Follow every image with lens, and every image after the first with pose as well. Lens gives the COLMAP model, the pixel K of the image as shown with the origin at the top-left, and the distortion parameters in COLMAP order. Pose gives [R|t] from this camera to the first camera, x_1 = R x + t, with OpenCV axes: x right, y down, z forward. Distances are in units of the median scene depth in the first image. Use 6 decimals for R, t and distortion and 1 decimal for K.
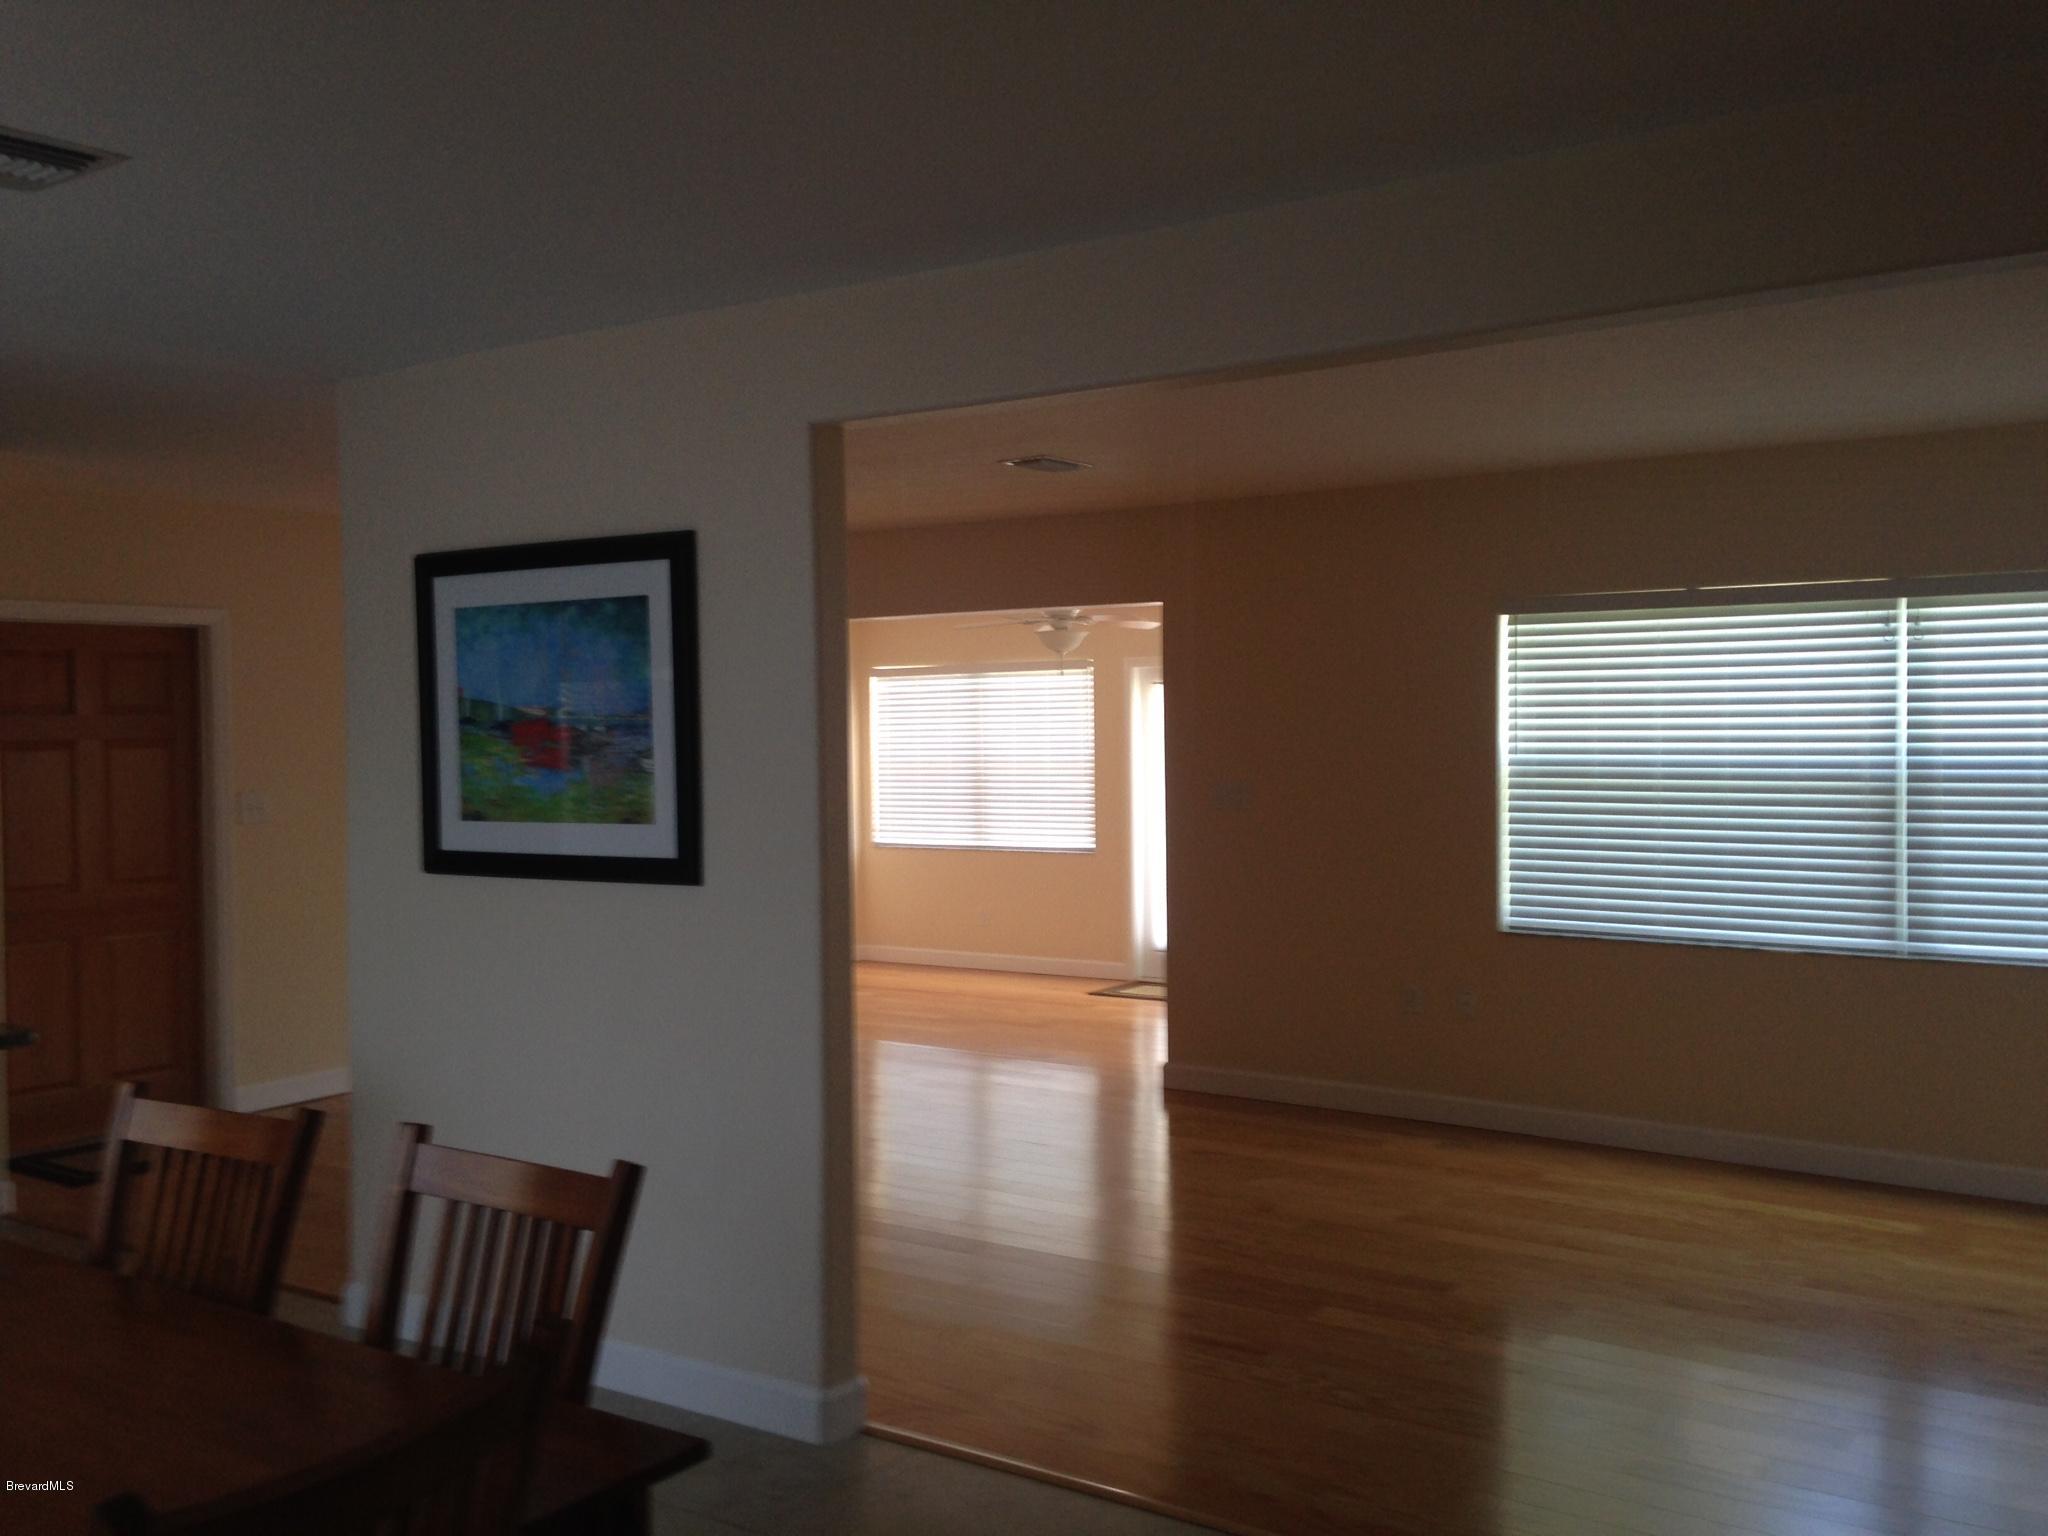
lens RADIAL K [[1816.4, 0, 1017.4], [0, 1816.4, 766.7], [0, 0, 1]] dist [0.167696, -0.193350]
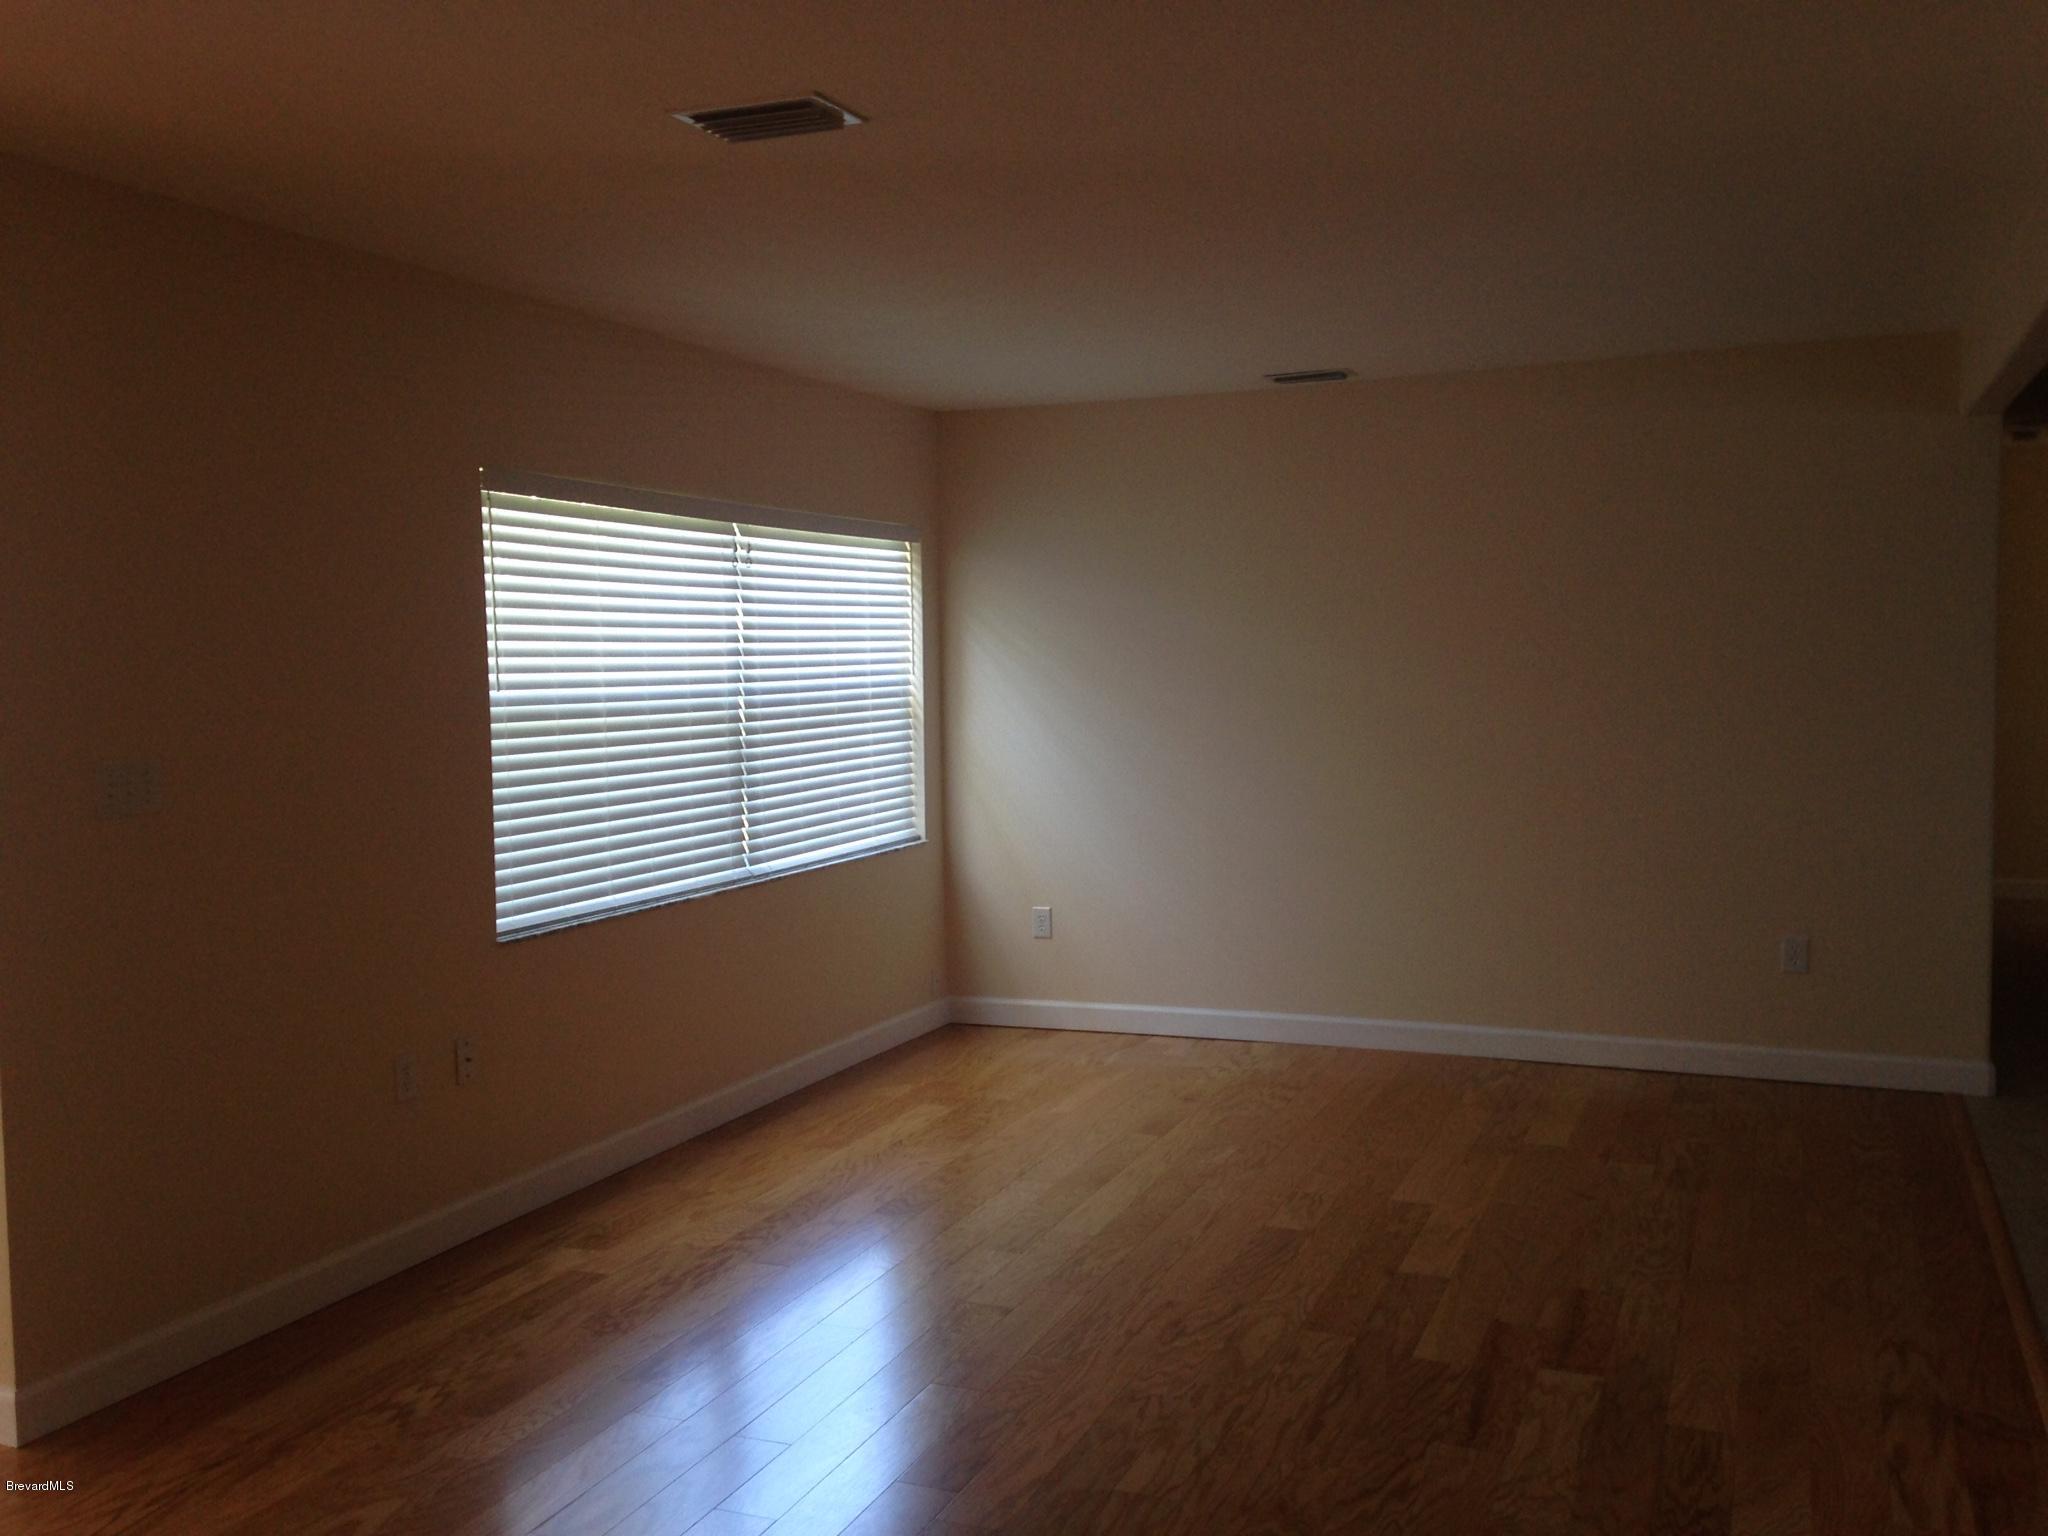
lens RADIAL K [[1816.4, 0, 1017.4], [0, 1816.4, 766.7], [0, 0, 1]] dist [0.167696, -0.193350]
pose [[-0.191342, -0.041440, 0.980648, -0.507501], [0.046395, 0.997610, 0.051209, -0.004068], [-0.980426, 0.055295, -0.188962, 1.018706]]
